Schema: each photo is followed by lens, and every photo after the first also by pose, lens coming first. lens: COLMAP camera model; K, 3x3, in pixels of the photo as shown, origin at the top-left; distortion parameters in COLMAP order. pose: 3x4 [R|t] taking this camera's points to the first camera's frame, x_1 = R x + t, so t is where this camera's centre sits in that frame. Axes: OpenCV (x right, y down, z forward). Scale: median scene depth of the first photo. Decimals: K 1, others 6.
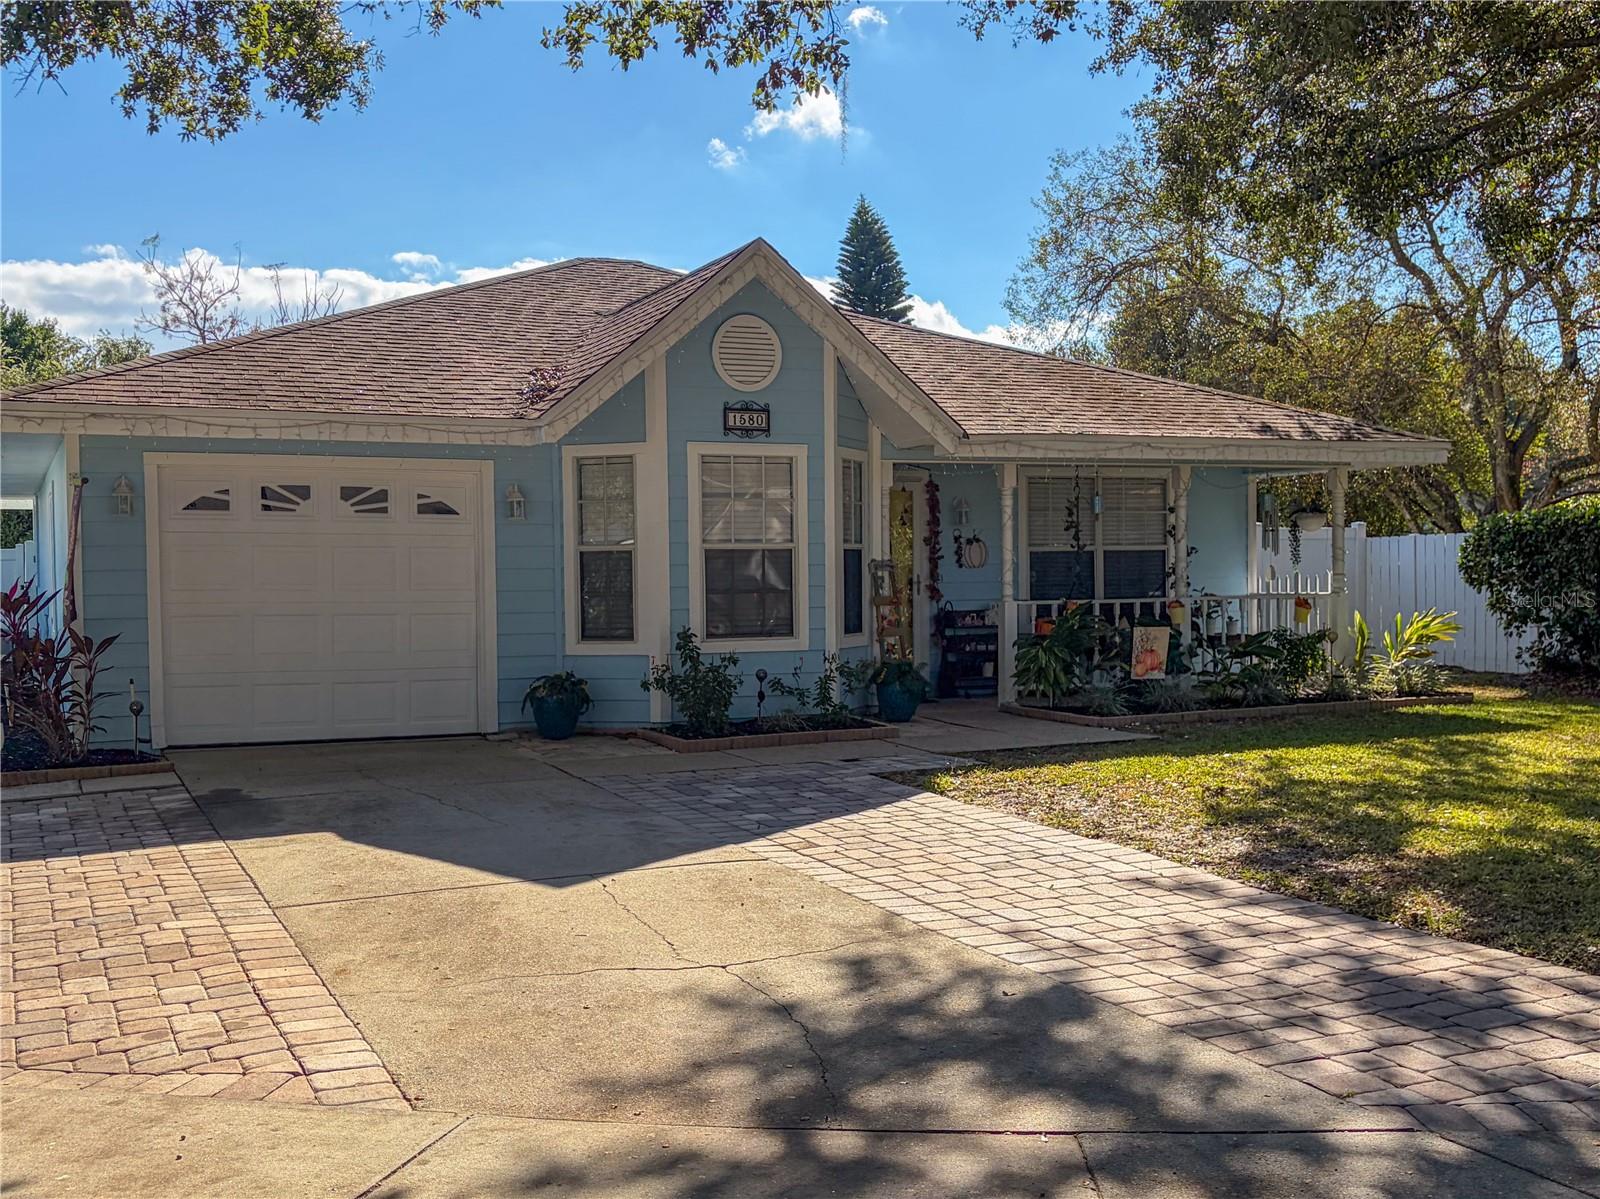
lens RADIAL K [[1736.3, 0, 772.1], [0, 1736.3, 601.7], [0, 0, 1]] dist [0.229389, -0.750885]
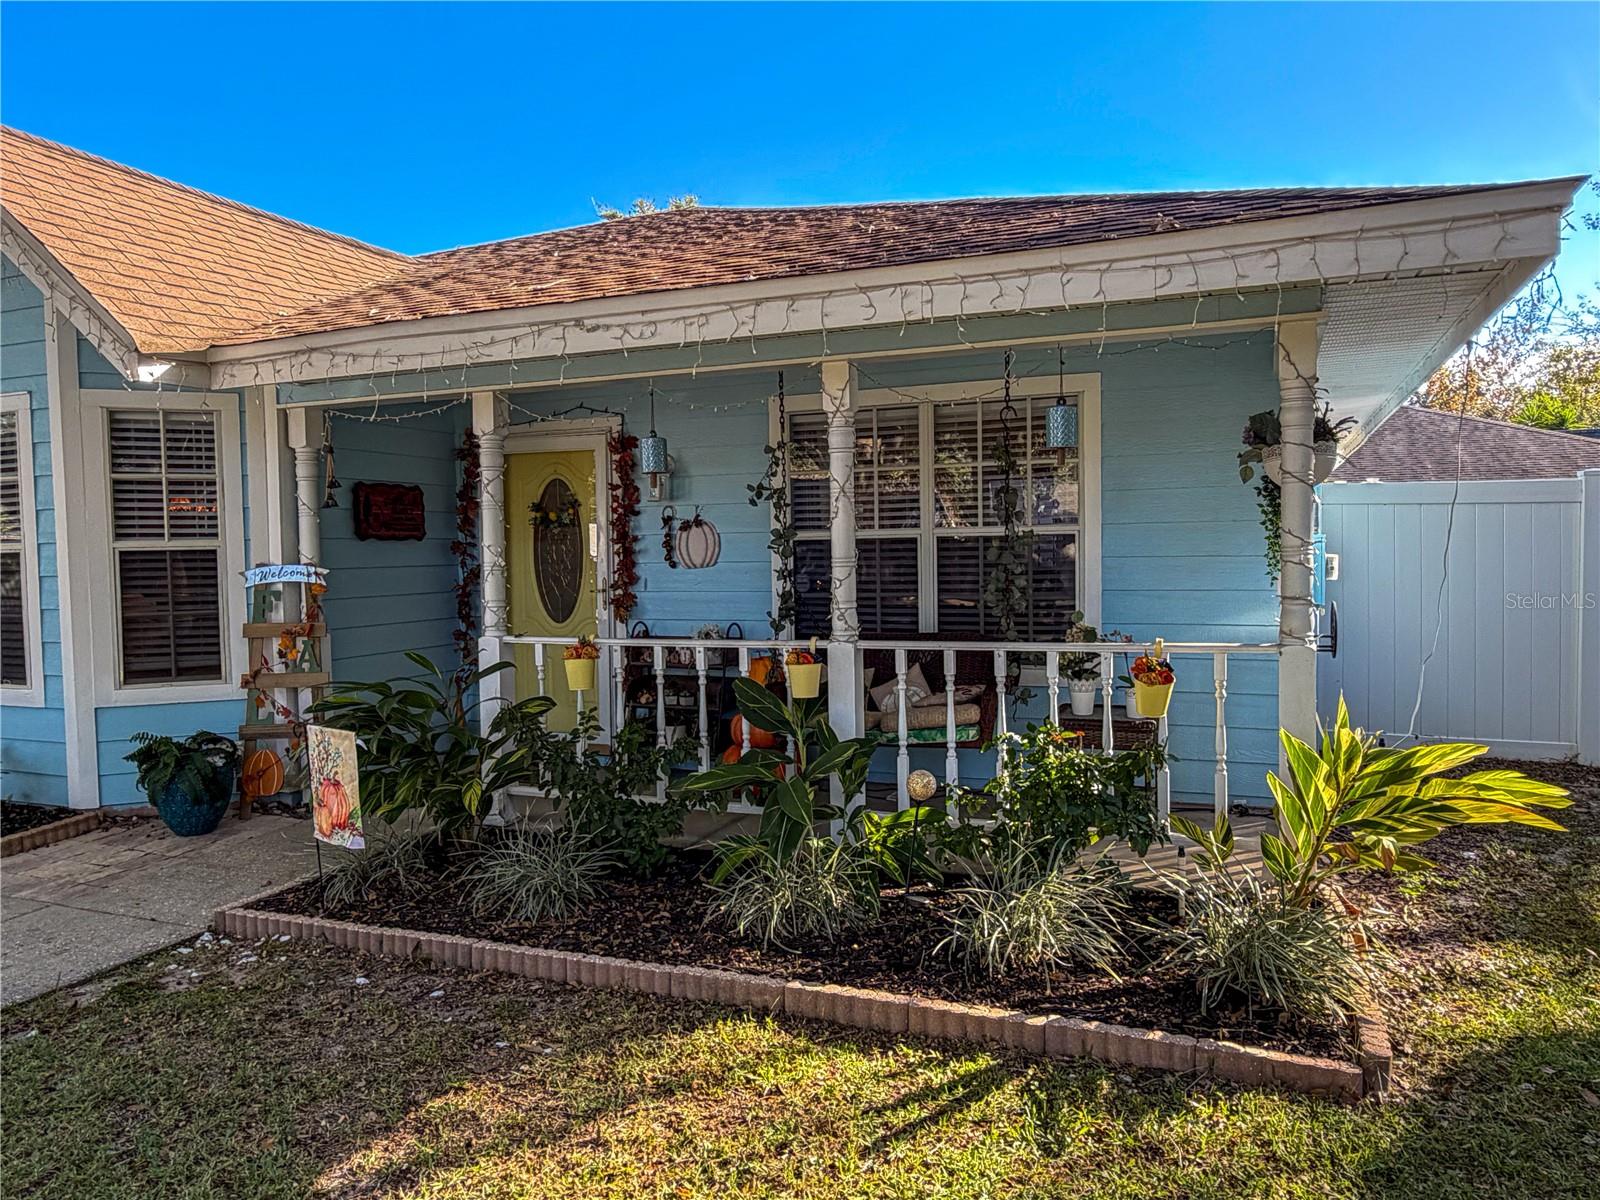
lens RADIAL K [[1113.0, 0, 800.0], [0, 1113.0, 600.0], [0, 0, 1]] dist [-0.002215, -0.001120]
pose [[0.704997, 0.032822, -0.708451, 0.526562], [0.000072, 0.998925, 0.046351, -0.032764], [0.709211, -0.032728, 0.704237, 0.929289]]
